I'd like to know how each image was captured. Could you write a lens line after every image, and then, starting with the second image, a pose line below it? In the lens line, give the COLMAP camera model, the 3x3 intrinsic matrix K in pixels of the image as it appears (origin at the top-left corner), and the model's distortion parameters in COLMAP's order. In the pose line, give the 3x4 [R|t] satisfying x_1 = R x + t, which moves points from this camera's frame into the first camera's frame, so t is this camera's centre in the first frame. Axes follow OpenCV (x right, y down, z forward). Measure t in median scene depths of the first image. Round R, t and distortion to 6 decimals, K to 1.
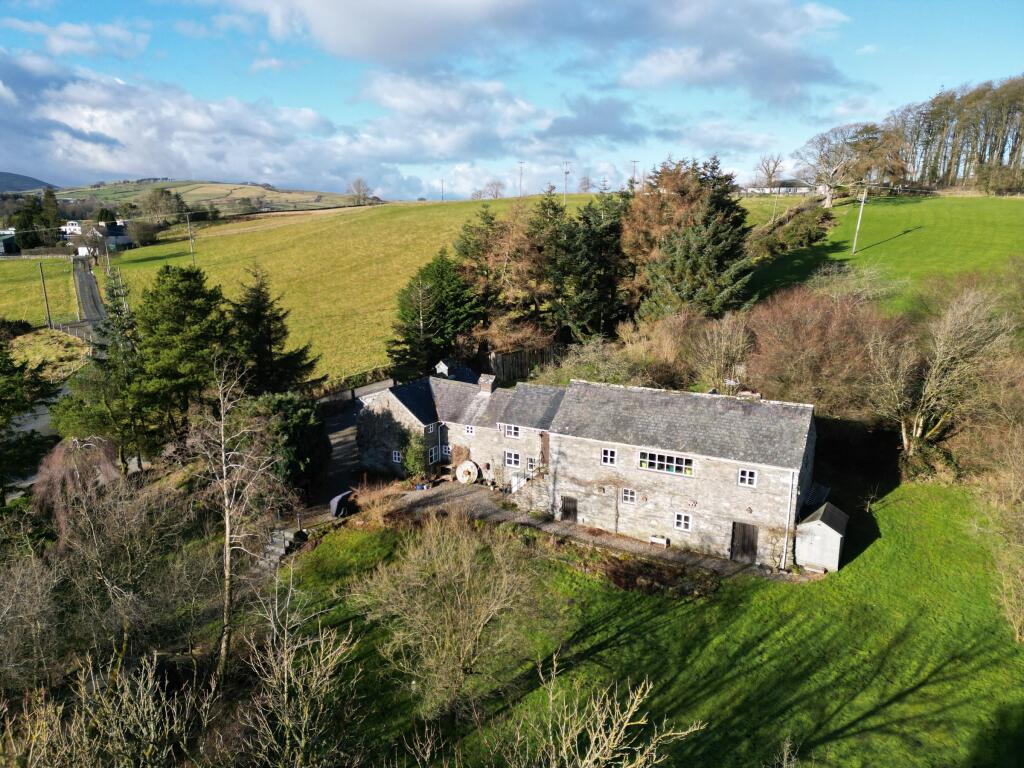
lens RADIAL K [[708.5, 0, 516.7], [0, 708.5, 368.9], [0, 0, 1]] dist [0.083028, -0.078445]
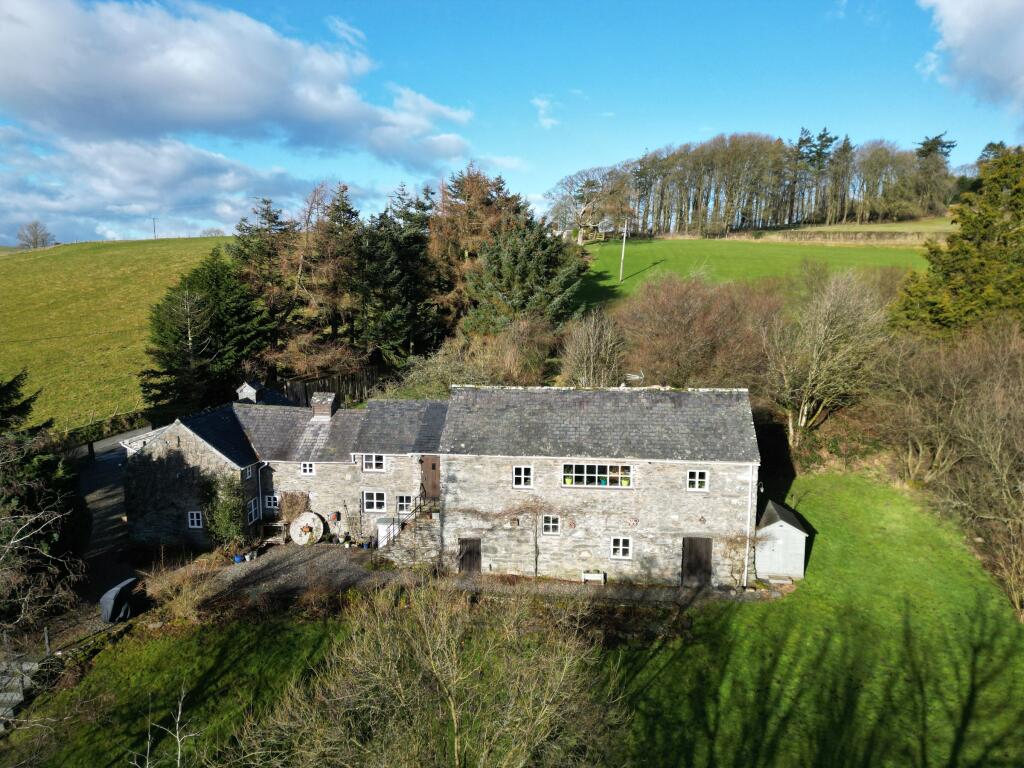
lens RADIAL K [[708.5, 0, 514.9], [0, 708.5, 377.0], [0, 0, 1]] dist [0.083028, -0.078445]
pose [[0.930202, -0.052150, 0.363325, -0.132085], [0.077274, 0.995494, -0.054952, 0.051177], [-0.358822, 0.079192, 0.930041, 0.248147]]
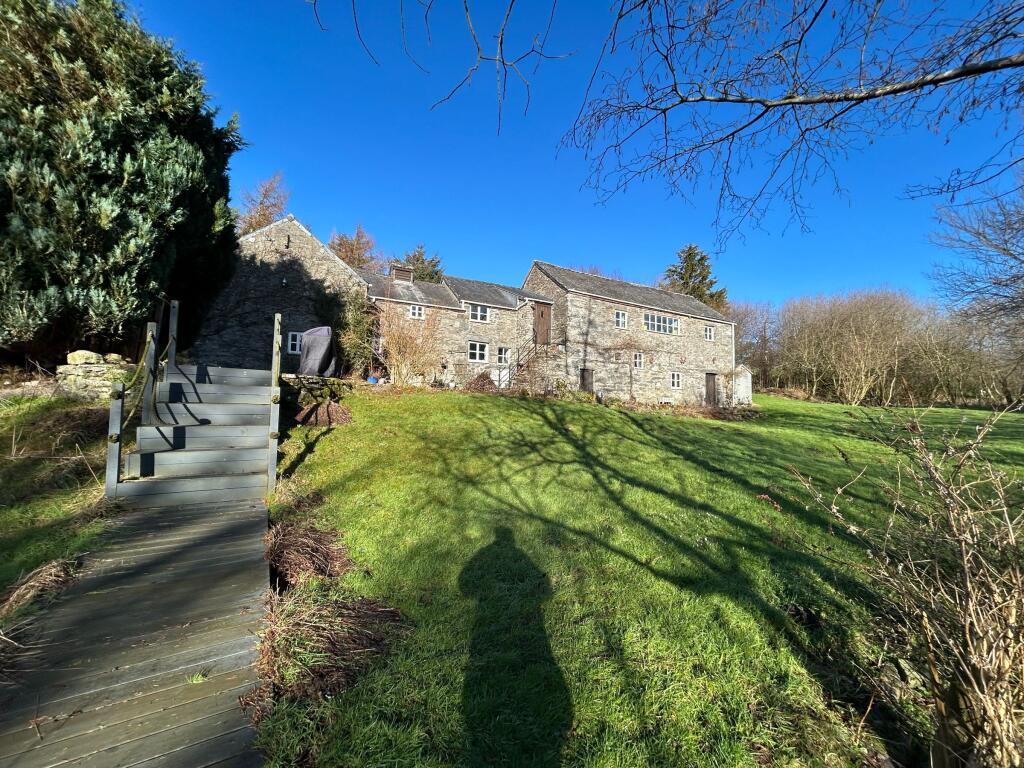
lens RADIAL K [[416.1, 0, 513.9], [0, 416.1, 378.8], [0, 0, 1]] dist [-0.000343, 0.000201]
pose [[0.569334, 0.057769, 0.820074, -0.348564], [0.157558, 0.971370, -0.177811, 0.241794], [-0.806867, 0.230443, 0.543931, 0.732080]]
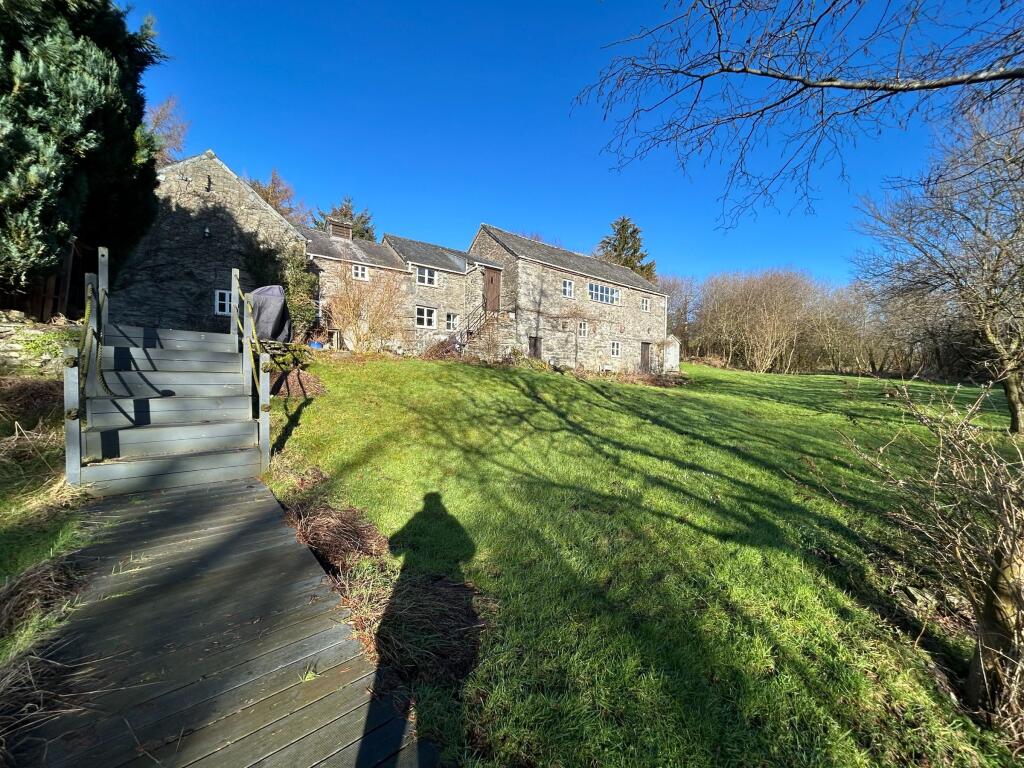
lens RADIAL K [[416.1, 0, 514.7], [0, 416.1, 379.9], [0, 0, 1]] dist [-0.000343, 0.000201]
pose [[0.419397, -0.010738, 0.907740, -0.358011], [0.174862, 0.982160, -0.069172, 0.237460], [-0.890803, 0.187740, 0.413792, 0.751899]]
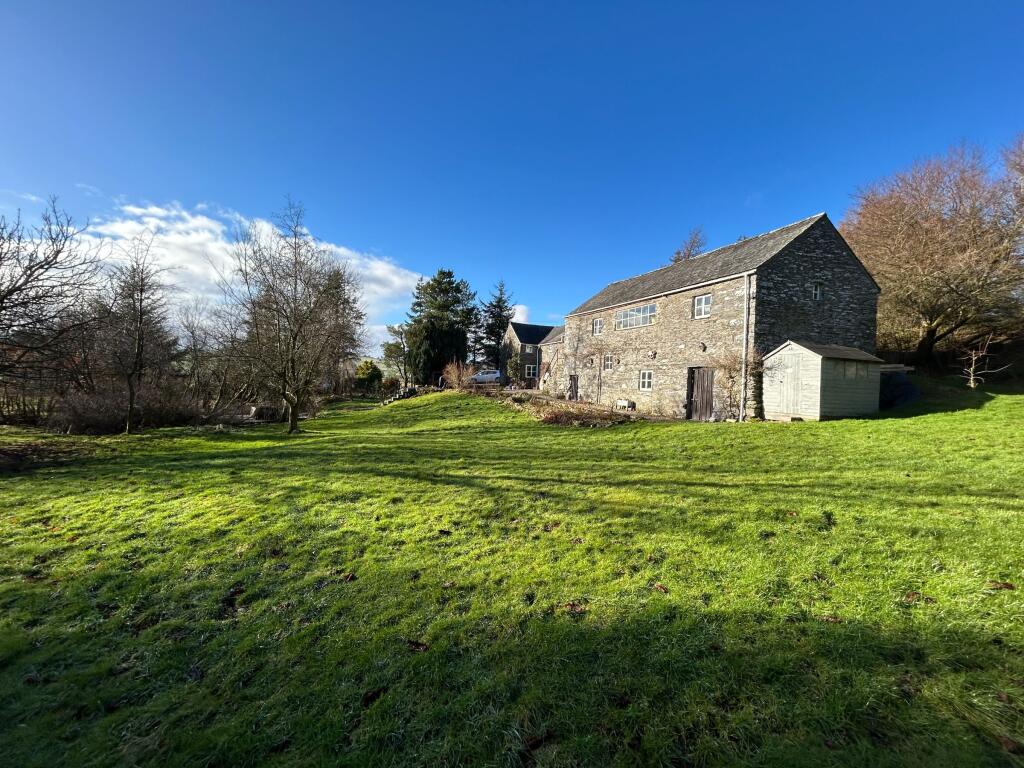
lens RADIAL K [[416.1, 0, 498.1], [0, 416.1, 383.3], [0, 0, 1]] dist [-0.000343, 0.000201]
pose [[0.713090, 0.027651, -0.700527, 0.392706], [-0.182498, 0.972095, -0.147400, 0.277810], [0.676903, 0.232954, 0.698237, 0.445151]]
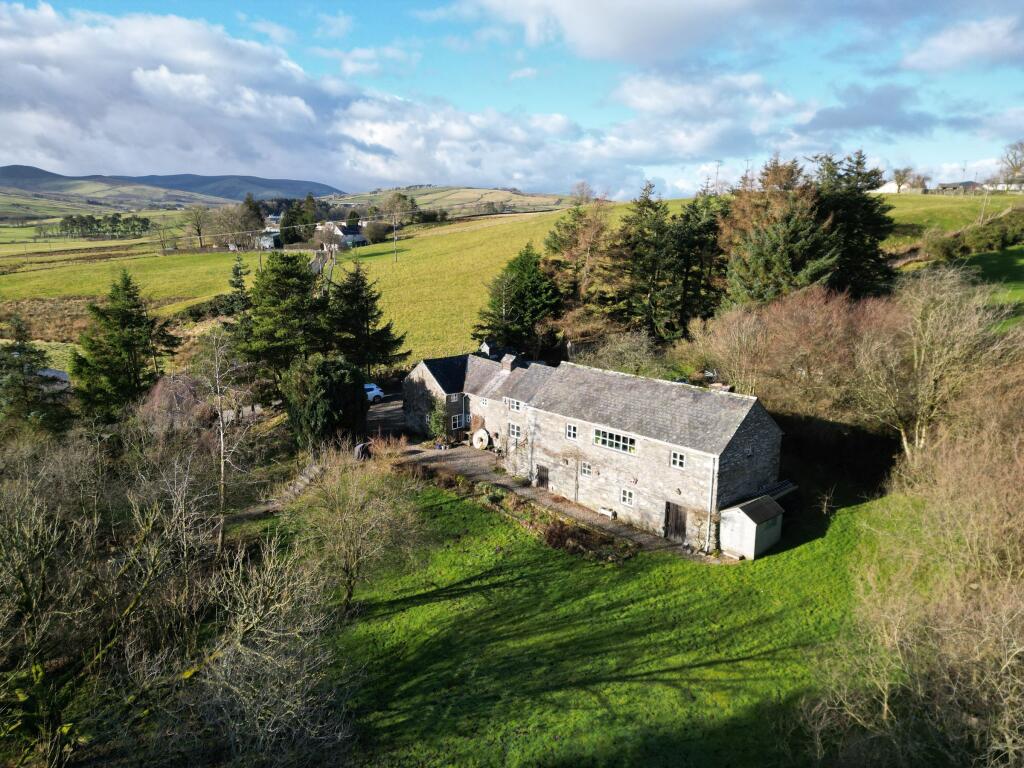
lens RADIAL K [[708.5, 0, 514.9], [0, 708.5, 379.7], [0, 0, 1]] dist [0.083028, -0.078445]
pose [[0.946556, 0.075022, -0.313693, 0.336202], [-0.071225, 0.997182, 0.023567, 0.021401], [0.314577, 0.000036, 0.949232, -0.054165]]
